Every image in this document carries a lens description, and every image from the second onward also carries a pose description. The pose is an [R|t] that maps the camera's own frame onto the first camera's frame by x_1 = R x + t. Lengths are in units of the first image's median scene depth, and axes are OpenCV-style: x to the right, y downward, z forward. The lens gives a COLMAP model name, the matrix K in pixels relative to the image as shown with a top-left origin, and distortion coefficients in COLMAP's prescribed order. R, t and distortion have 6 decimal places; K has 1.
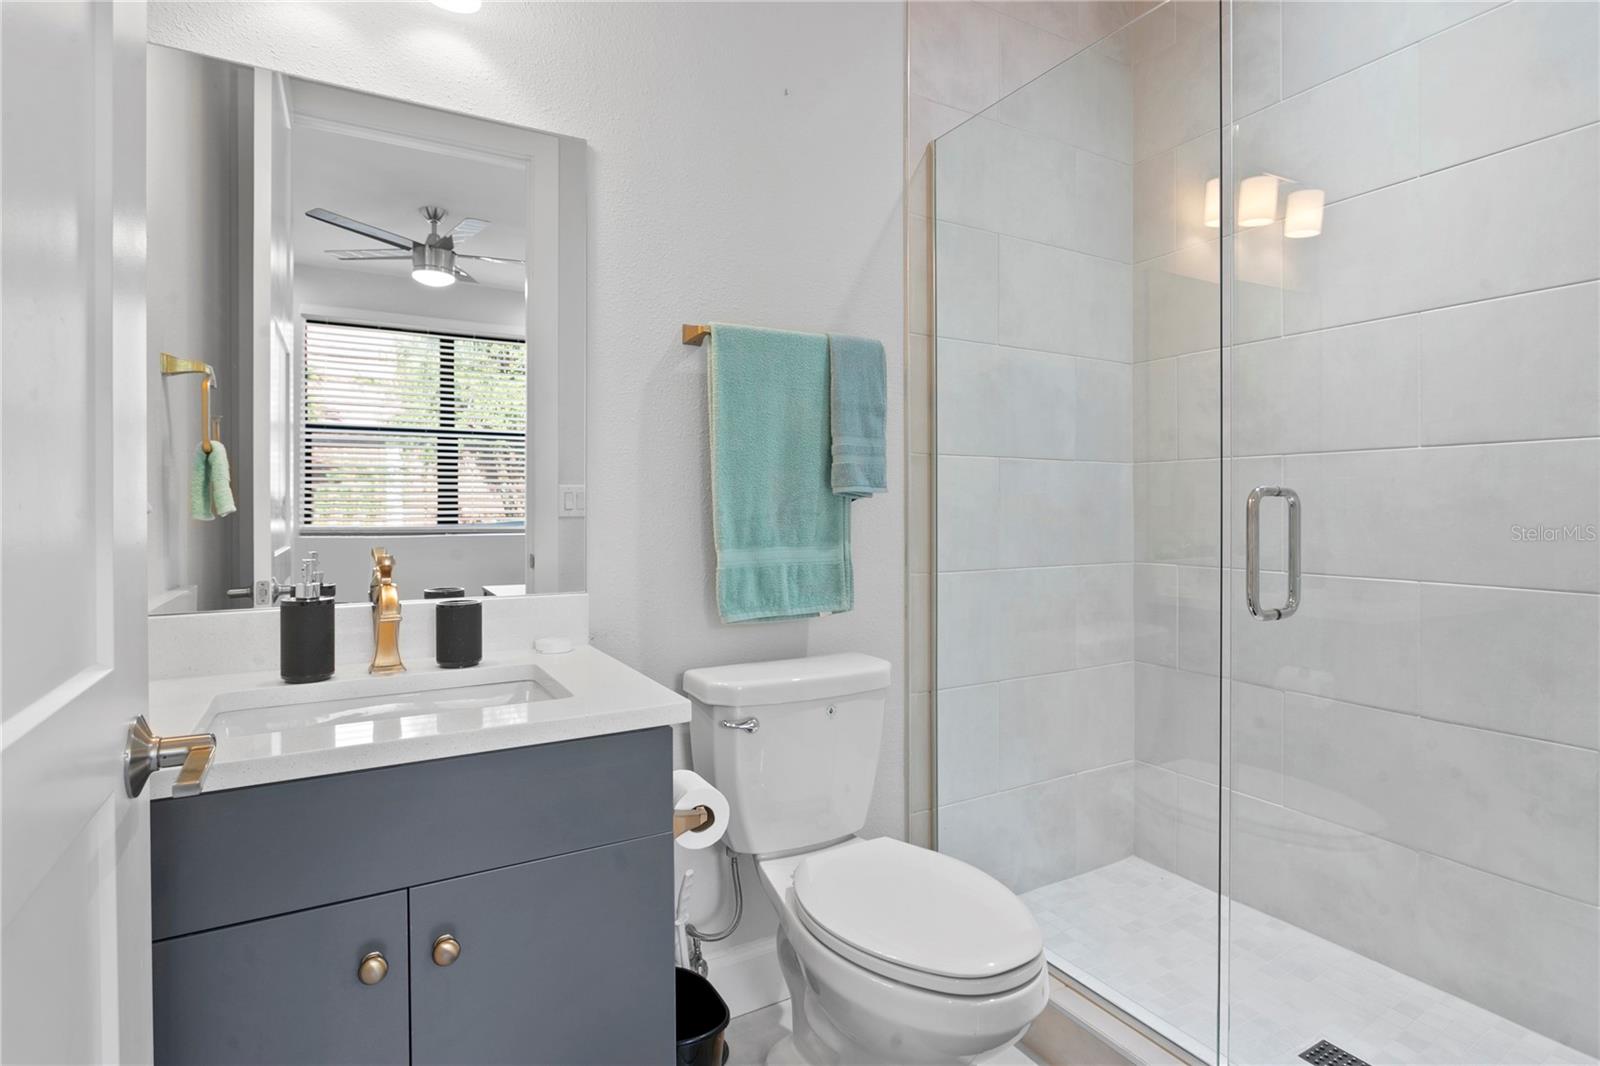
lens RADIAL K [[801.0, 0, 797.9], [0, 801.0, 520.5], [0, 0, 1]] dist [-0.013497, 0.006212]
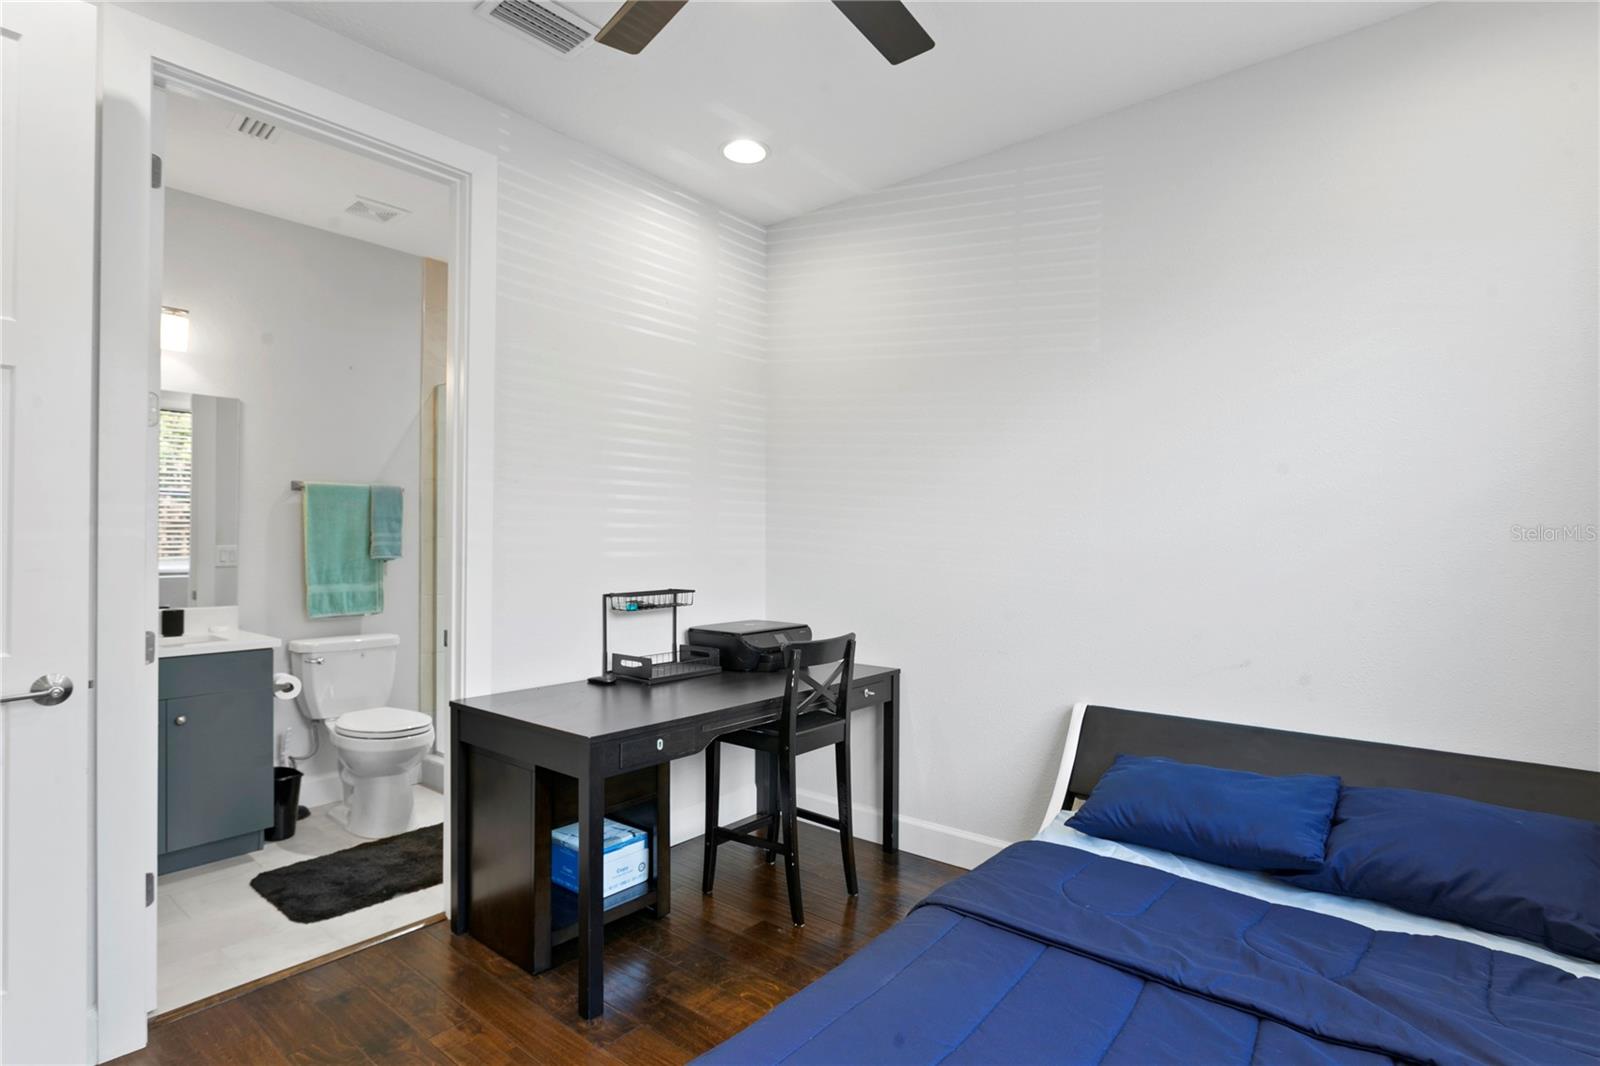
lens RADIAL K [[801.0, 0, 812.9], [0, 801.0, 538.8], [0, 0, 1]] dist [-0.013497, 0.006212]
pose [[0.933442, 0.004820, 0.358695, 0.392183], [0.001977, 0.999825, -0.018580, -0.045972], [-0.358722, 0.018053, 0.933270, -1.479830]]
